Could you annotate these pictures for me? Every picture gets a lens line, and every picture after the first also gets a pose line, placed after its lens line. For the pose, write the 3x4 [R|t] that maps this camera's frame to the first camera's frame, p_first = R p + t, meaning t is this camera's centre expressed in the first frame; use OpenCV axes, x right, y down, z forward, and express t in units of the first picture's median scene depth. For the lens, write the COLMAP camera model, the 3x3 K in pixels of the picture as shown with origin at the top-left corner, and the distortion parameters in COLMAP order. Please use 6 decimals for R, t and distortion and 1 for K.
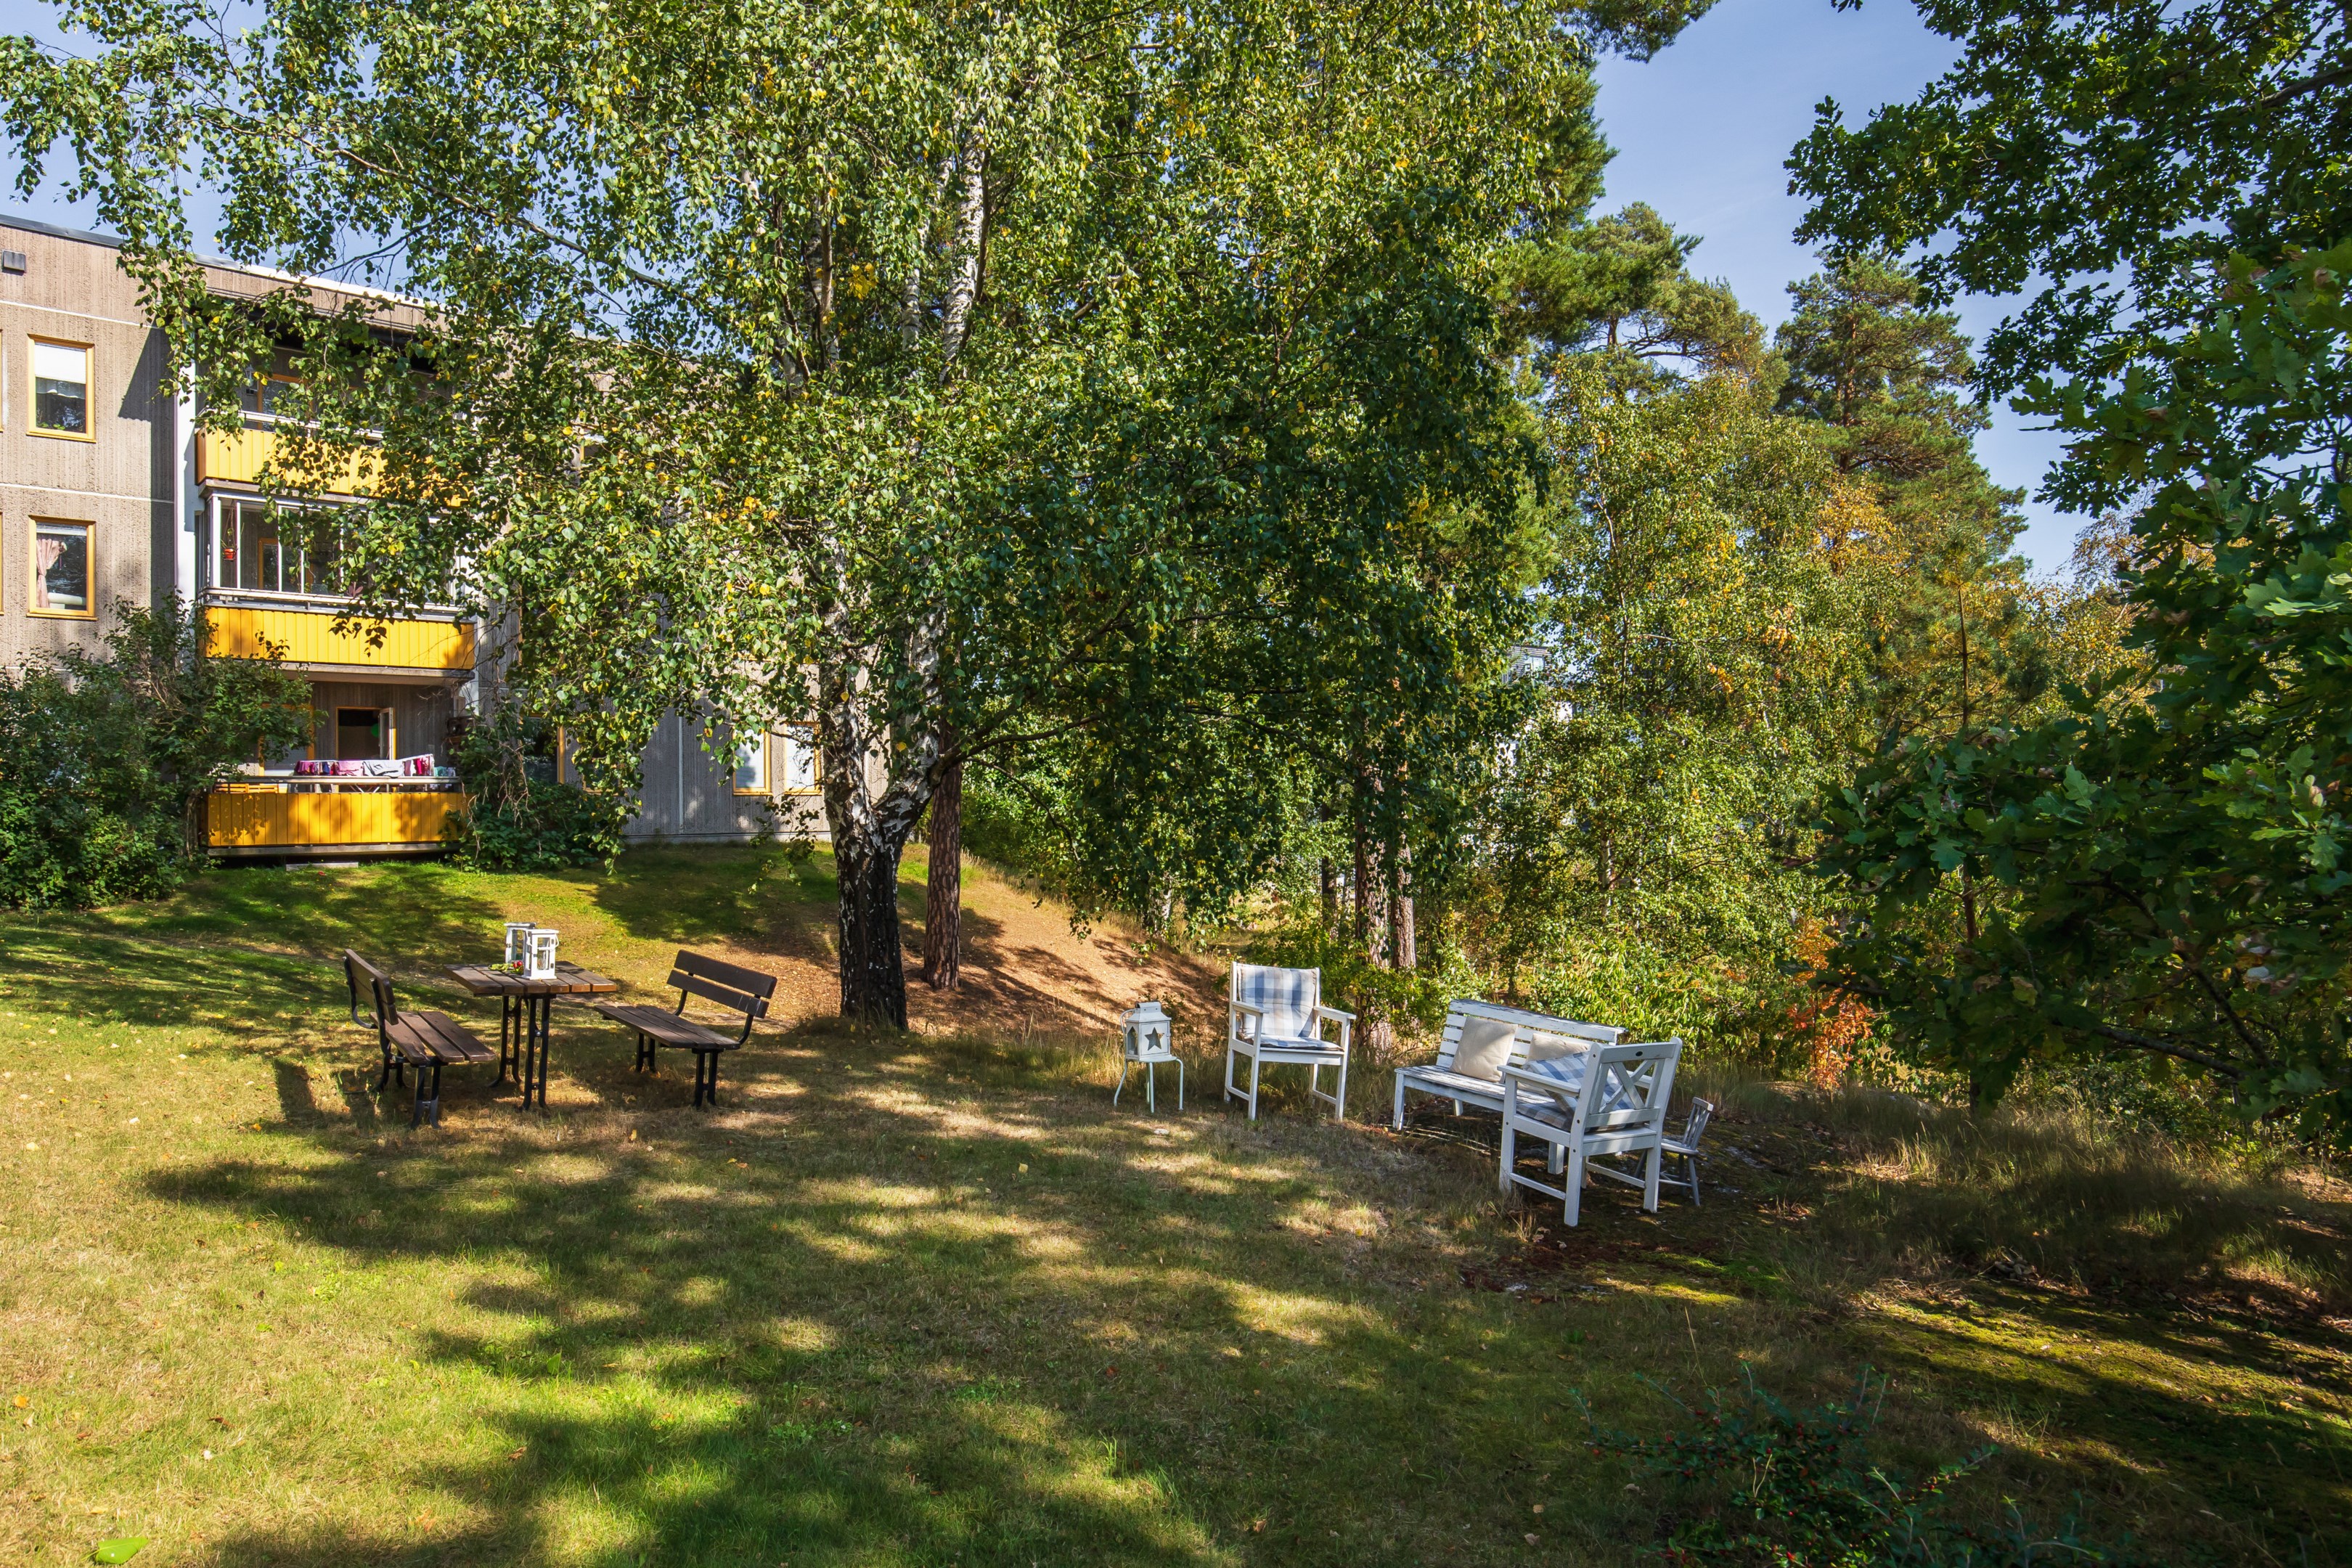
lens RADIAL K [[1579.9, 0, 1176.2], [0, 1579.9, 803.4], [0, 0, 1]] dist [-0.025710, 0.003309]
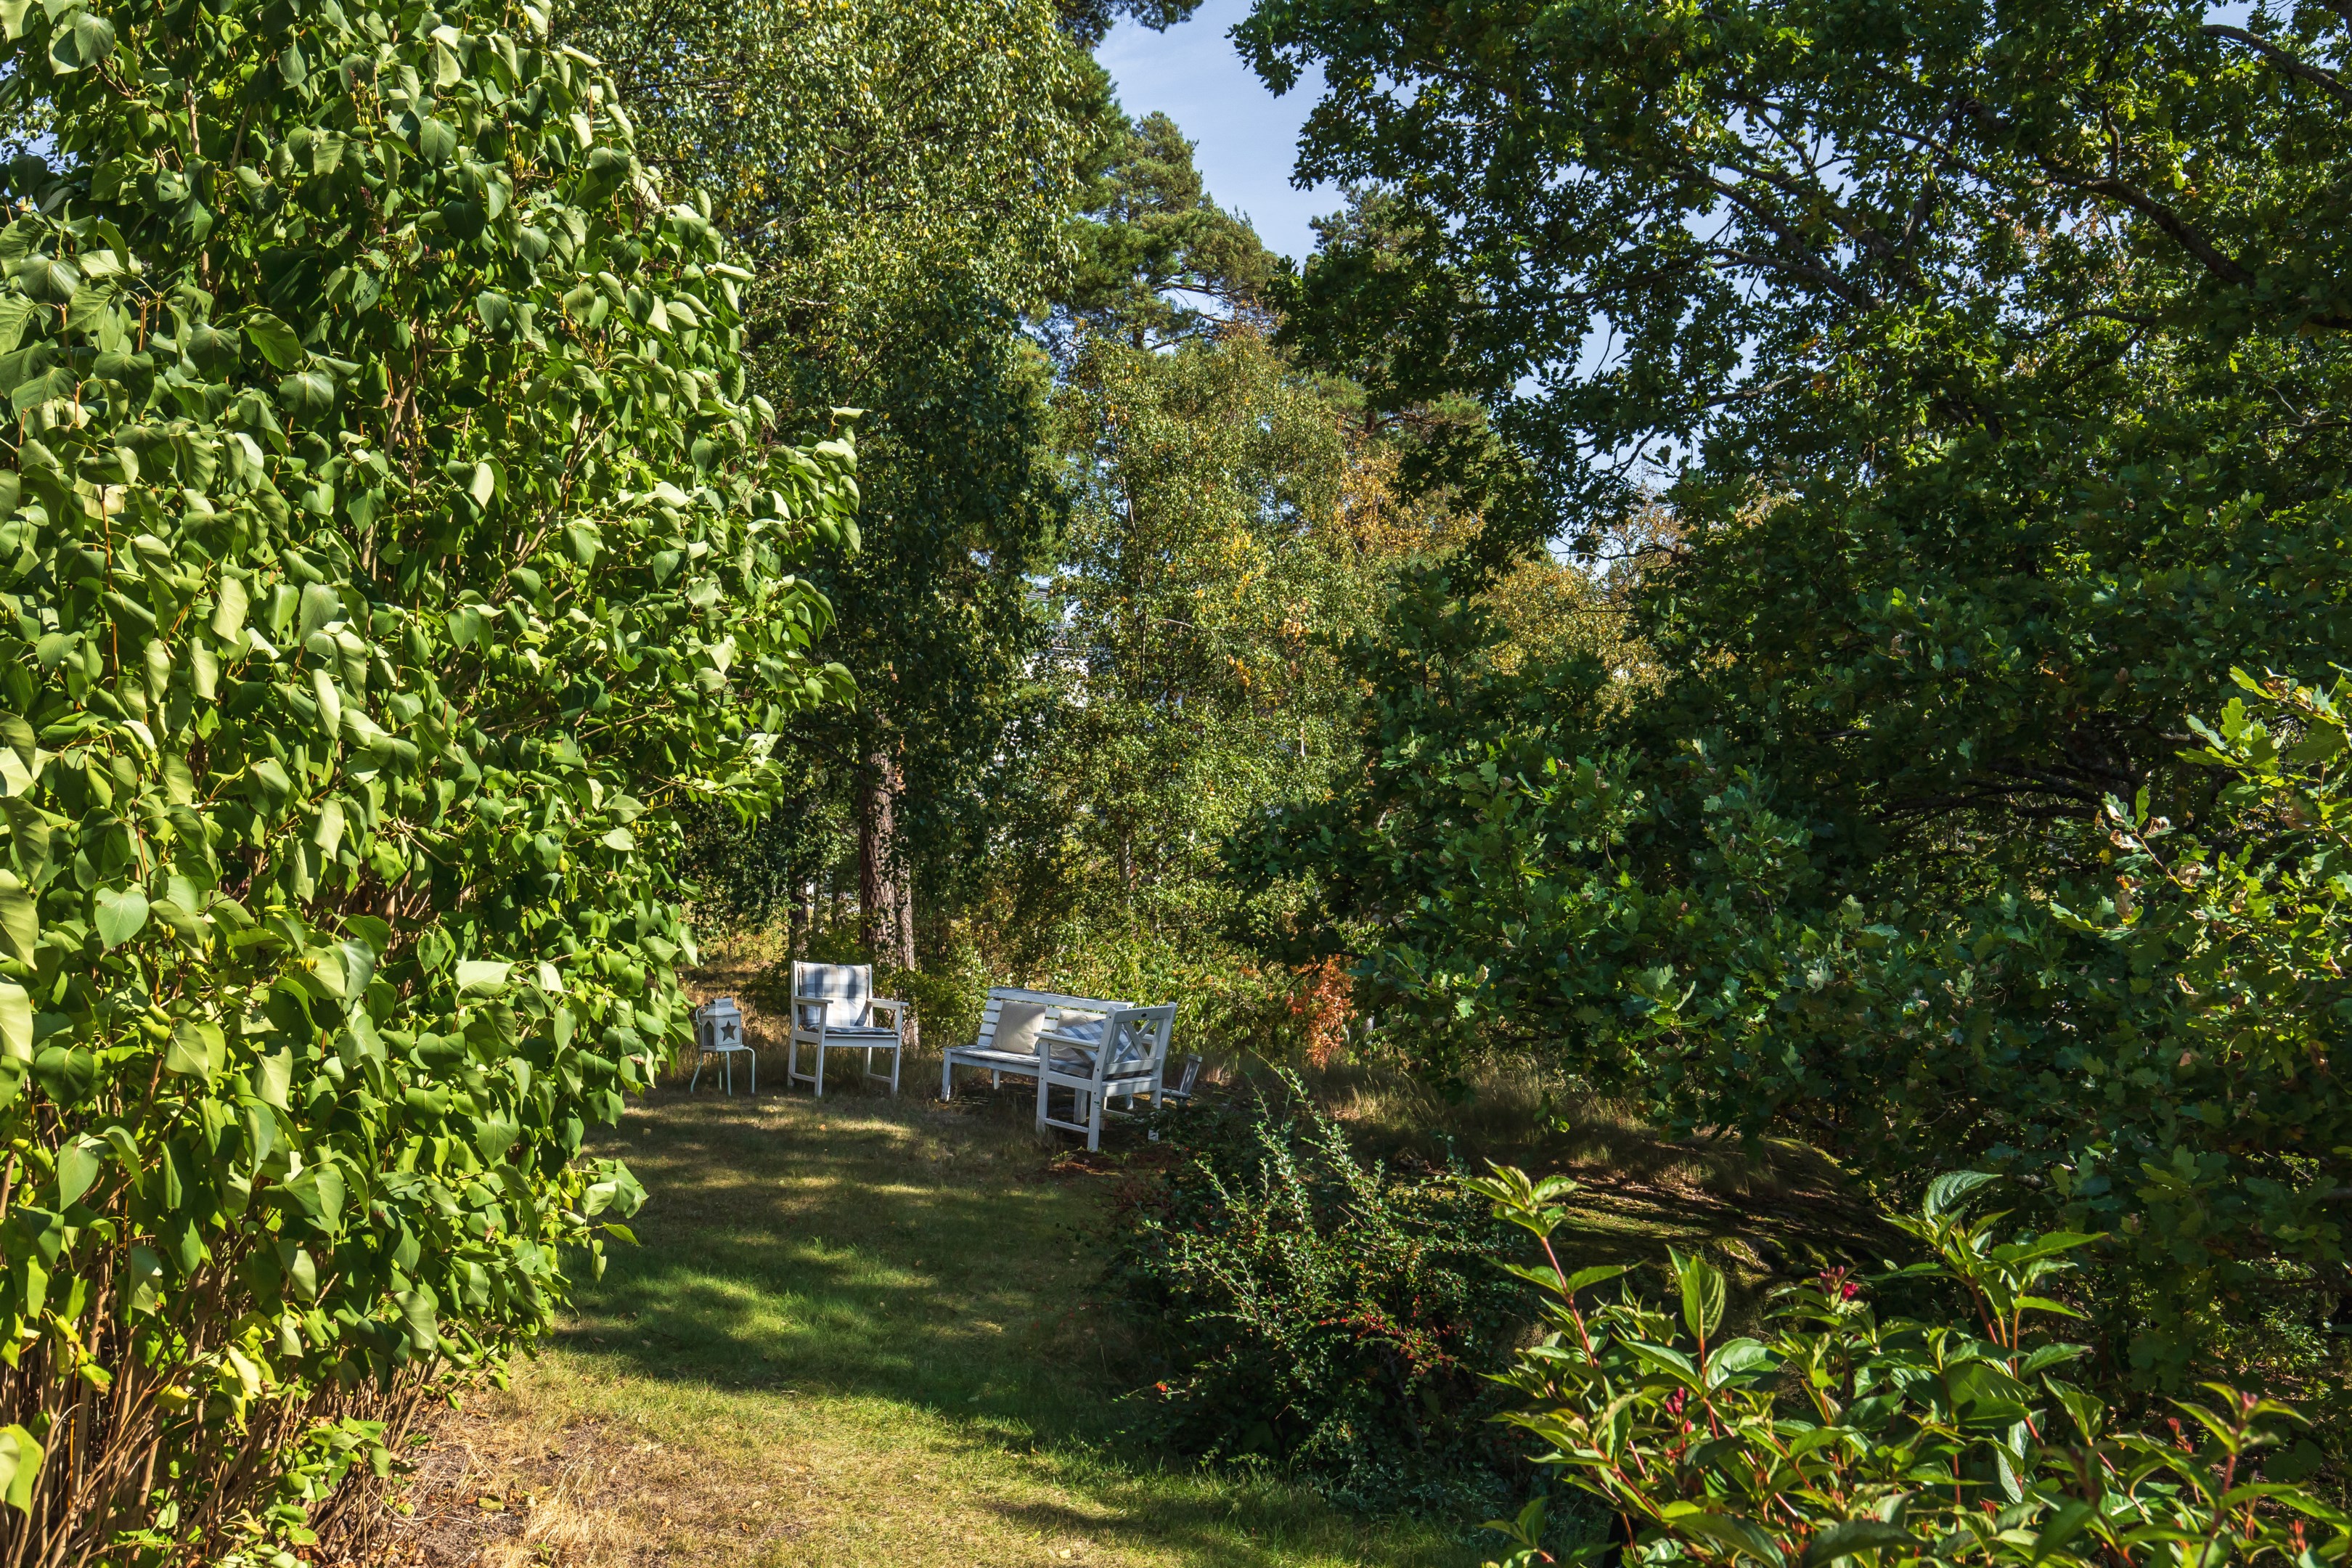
lens RADIAL K [[2036.2, 0, 1173.4], [0, 2036.2, 786.6], [0, 0, 1]] dist [-0.002603, 0.004085]
pose [[0.958944, -0.006565, 0.283520, -0.112921], [0.006499, 0.999978, 0.001171, -0.021818], [-0.283521, 0.000720, 0.958966, -0.445000]]
